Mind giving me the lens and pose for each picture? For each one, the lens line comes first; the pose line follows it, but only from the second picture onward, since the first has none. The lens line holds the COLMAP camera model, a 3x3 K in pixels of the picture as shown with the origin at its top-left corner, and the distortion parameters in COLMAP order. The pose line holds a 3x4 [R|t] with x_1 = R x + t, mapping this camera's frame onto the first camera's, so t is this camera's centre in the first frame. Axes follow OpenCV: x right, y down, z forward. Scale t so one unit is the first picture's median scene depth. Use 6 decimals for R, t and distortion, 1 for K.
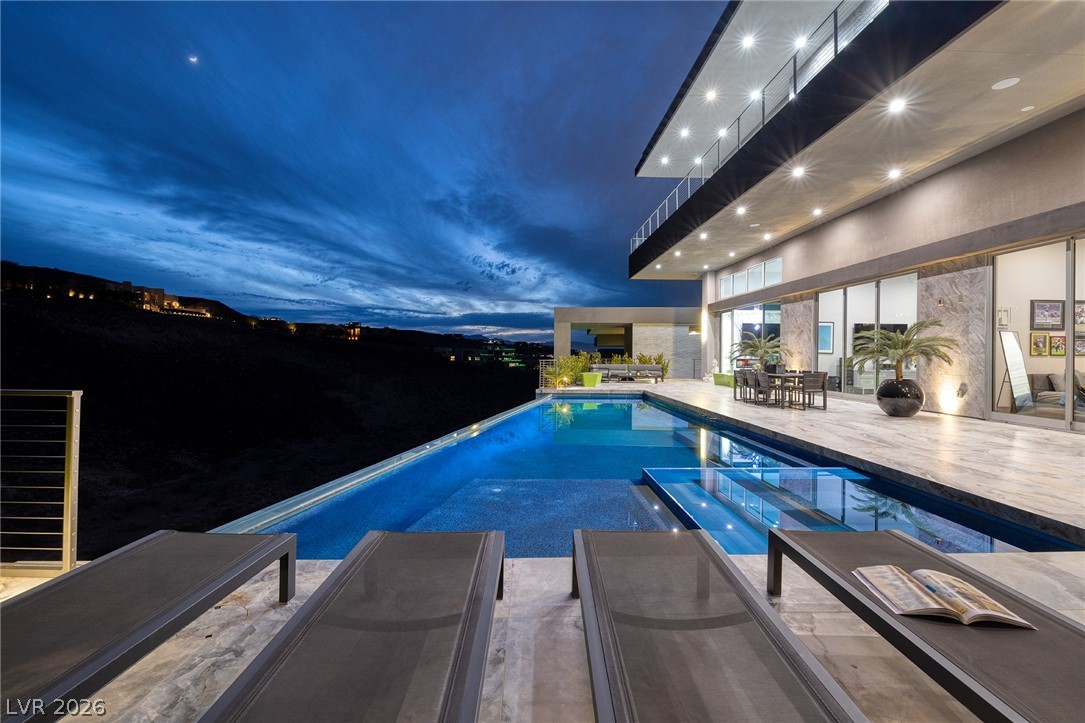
lens RADIAL K [[443.9, 0, 528.2], [0, 443.9, 356.1], [0, 0, 1]] dist [-0.000652, 0.000106]
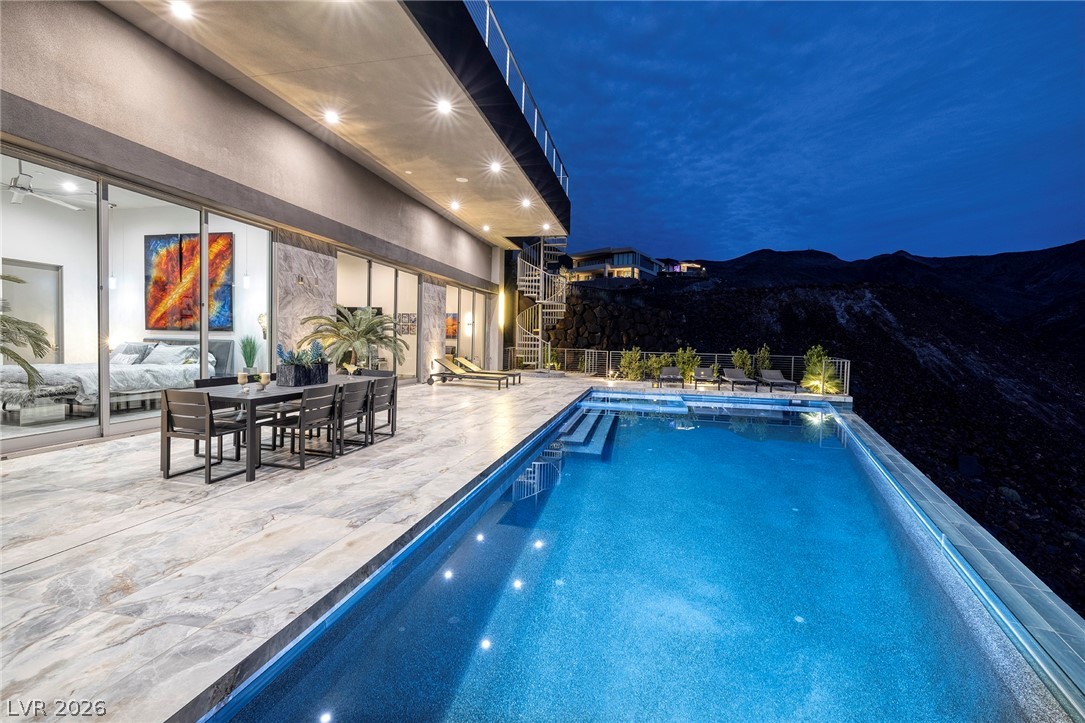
lens RADIAL K [[456.2, 0, 546.0], [0, 456.2, 355.9], [0, 0, 1]] dist [0.000633, 0.000328]
pose [[-0.971837, -0.045820, 0.231157, 0.099938], [-0.037141, 0.998437, 0.041762, -0.010916], [-0.232709, 0.032000, -0.972020, 0.756027]]
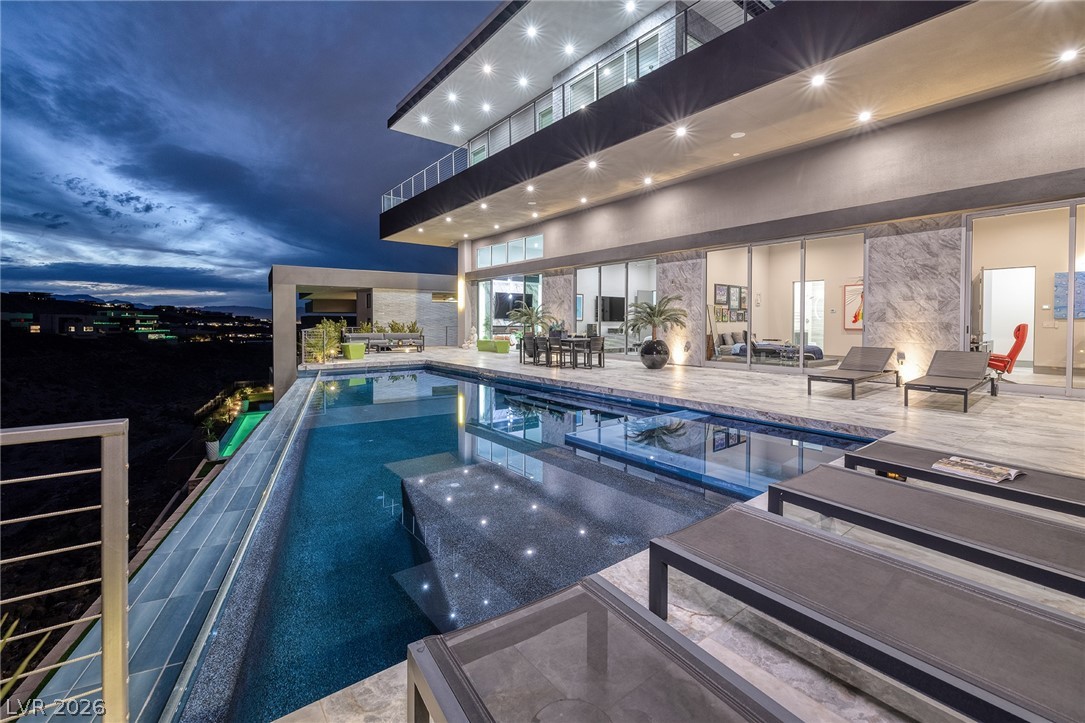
lens RADIAL K [[467.2, 0, 538.9], [0, 467.2, 335.0], [0, 0, 1]] dist [0.018913, 0.000343]
pose [[0.796214, -0.023733, 0.604550, -0.113832], [0.008871, 0.999581, 0.027557, -0.001675], [-0.604950, -0.016579, 0.796091, 0.044787]]
